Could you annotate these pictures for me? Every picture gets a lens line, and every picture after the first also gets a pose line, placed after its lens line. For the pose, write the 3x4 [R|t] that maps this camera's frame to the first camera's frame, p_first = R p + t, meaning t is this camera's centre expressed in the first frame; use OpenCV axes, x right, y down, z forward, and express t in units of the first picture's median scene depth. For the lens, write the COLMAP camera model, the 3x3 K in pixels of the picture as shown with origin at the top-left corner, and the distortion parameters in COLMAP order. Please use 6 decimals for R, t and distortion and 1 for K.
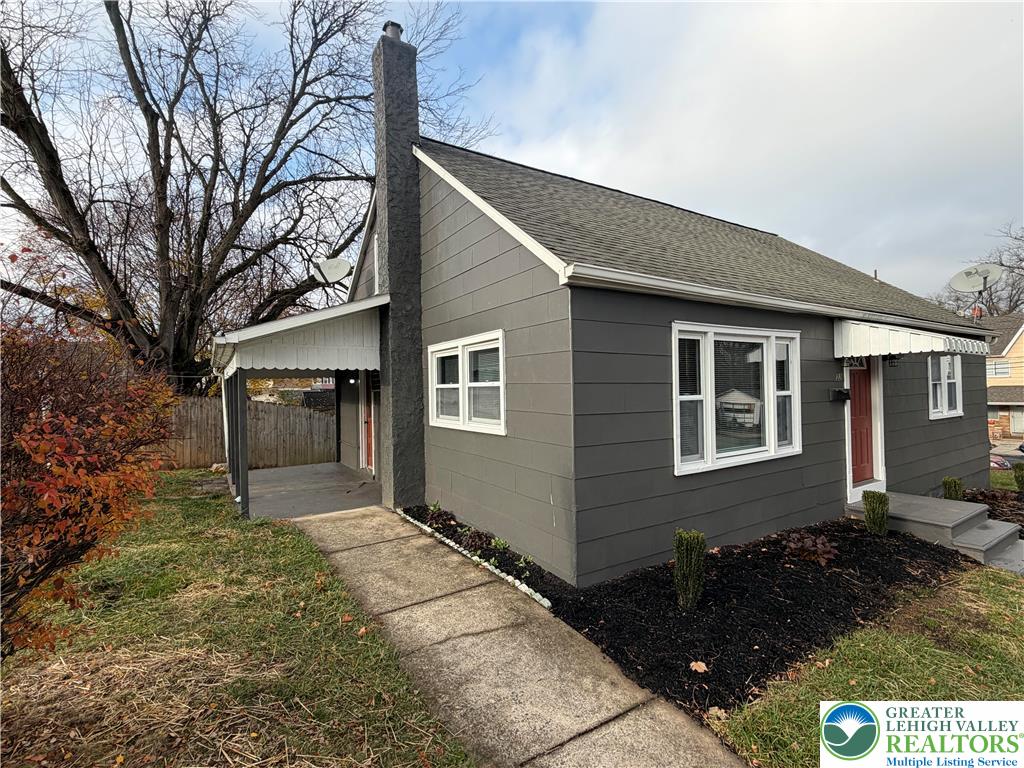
lens RADIAL K [[482.1, 0, 508.6], [0, 482.1, 380.5], [0, 0, 1]] dist [0.020677, 0.000123]
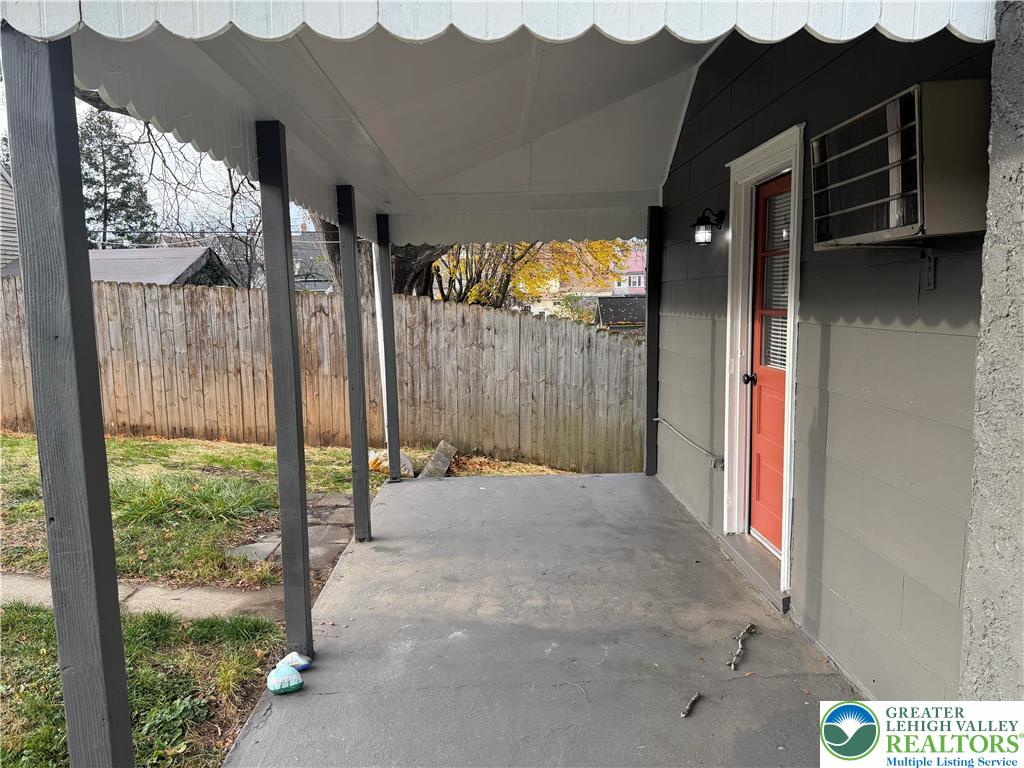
lens RADIAL K [[731.6, 0, 512.0], [0, 731.6, 384.0], [0, 0, 1]] dist [0.005365, 0.001193]
pose [[0.866375, 0.063448, -0.495348, -0.286618], [0.004239, 0.990926, 0.134339, 0.044030], [0.499377, -0.118488, 0.858245, 0.794917]]
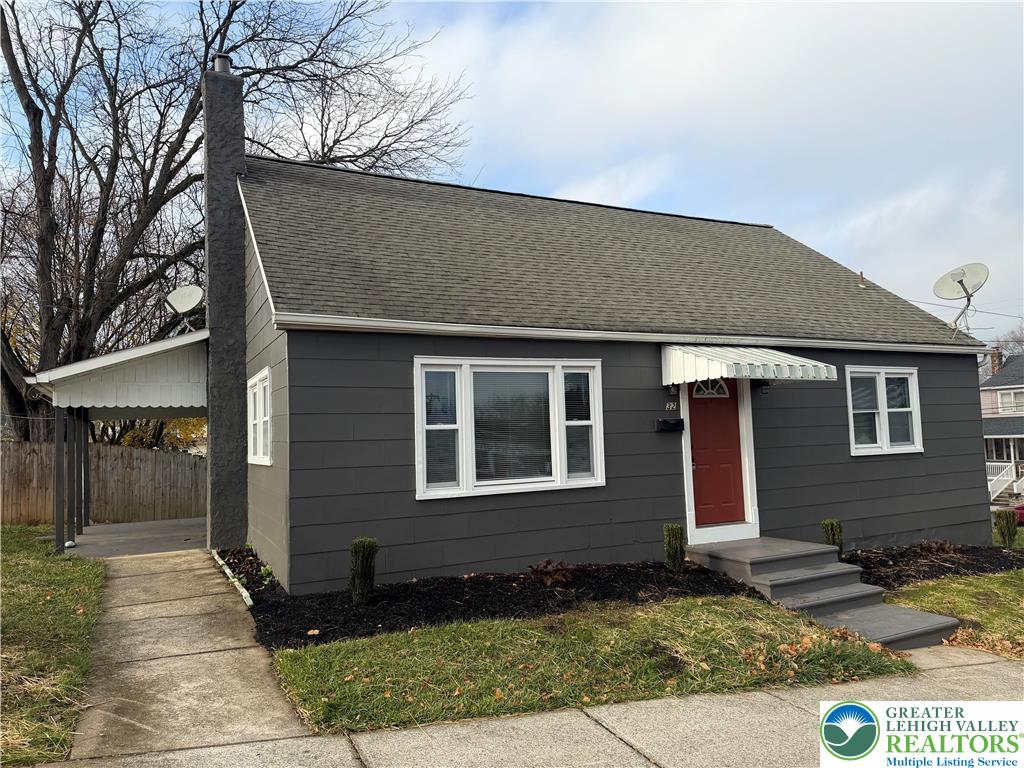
lens RADIAL K [[724.6, 0, 511.8], [0, 724.6, 389.4], [0, 0, 1]] dist [0.022321, -0.009138]
pose [[0.995911, -0.019025, -0.088310, 0.478842], [0.014987, 0.998822, -0.046157, 0.020058], [0.089084, 0.044645, 0.995023, -0.395543]]
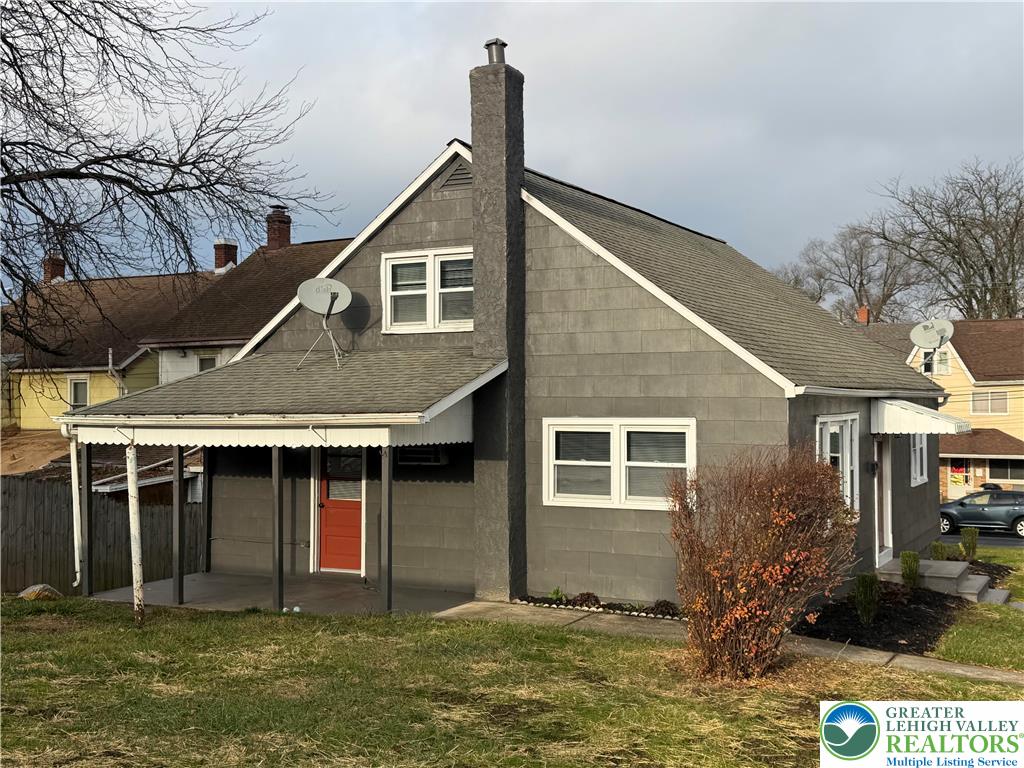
lens RADIAL K [[1176.7, 0, 512.0], [0, 1176.7, 384.0], [0, 0, 1]] dist [0.147275, 0.000991]
pose [[0.871713, 0.021784, 0.489532, -1.266795], [-0.020127, 0.999760, -0.008648, -0.111270], [-0.489602, -0.002314, 0.871943, -0.879996]]
